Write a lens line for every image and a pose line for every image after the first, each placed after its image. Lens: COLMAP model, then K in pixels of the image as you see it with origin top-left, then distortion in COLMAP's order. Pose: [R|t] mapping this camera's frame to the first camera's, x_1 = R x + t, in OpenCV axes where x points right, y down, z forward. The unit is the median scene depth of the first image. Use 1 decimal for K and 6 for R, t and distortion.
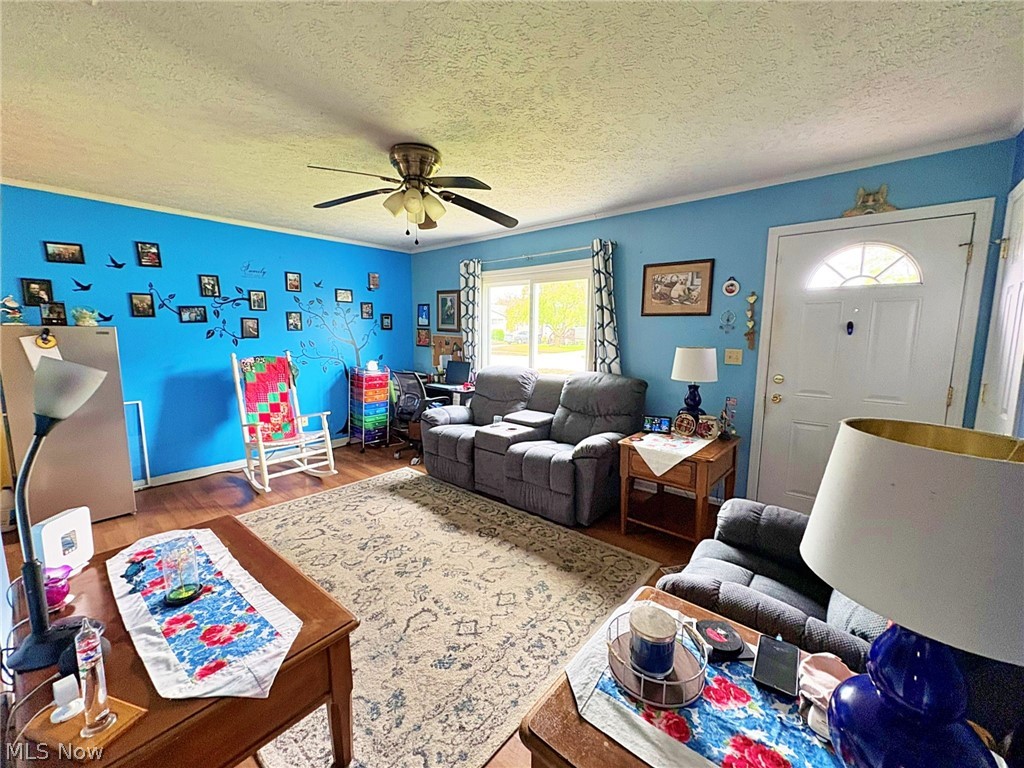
lens RADIAL K [[418.2, 0, 521.7], [0, 418.2, 383.9], [0, 0, 1]] dist [-0.000667, -0.000039]
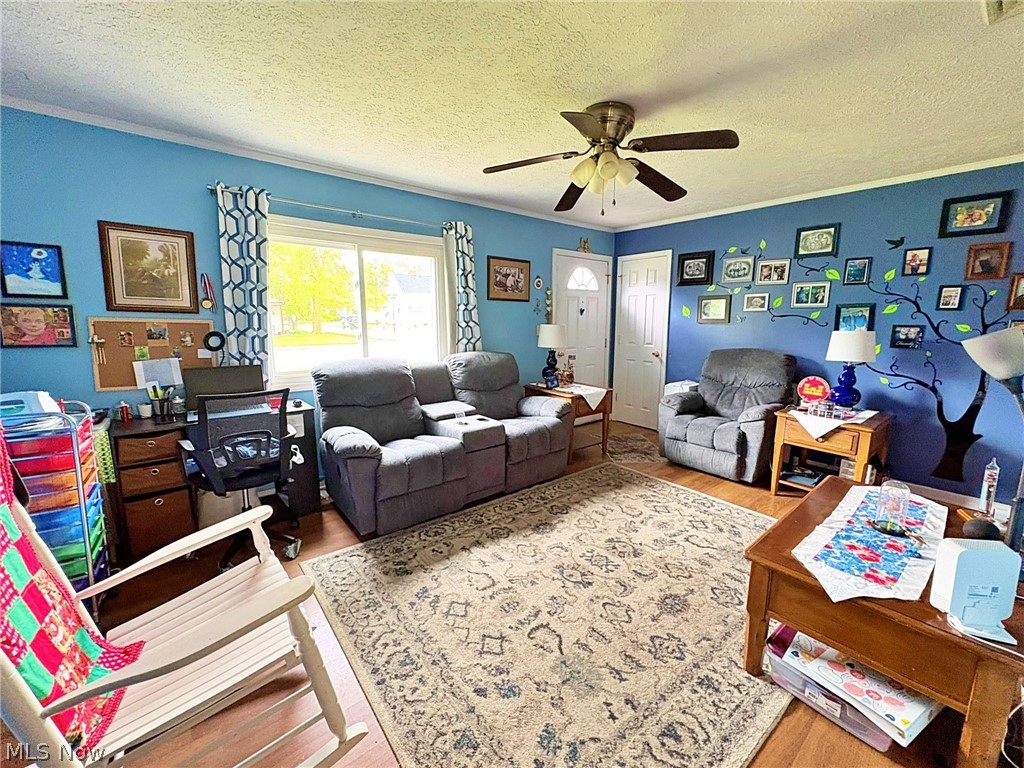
lens RADIAL K [[417.0, 0, 512.0], [0, 417.0, 384.0], [0, 0, 1]] dist [-0.000653, 0.000073]
pose [[0.177429, -0.153580, 0.972076, -0.970760], [0.128443, 0.982913, 0.131848, -0.086277], [-0.975716, 0.101463, 0.194123, 0.827998]]
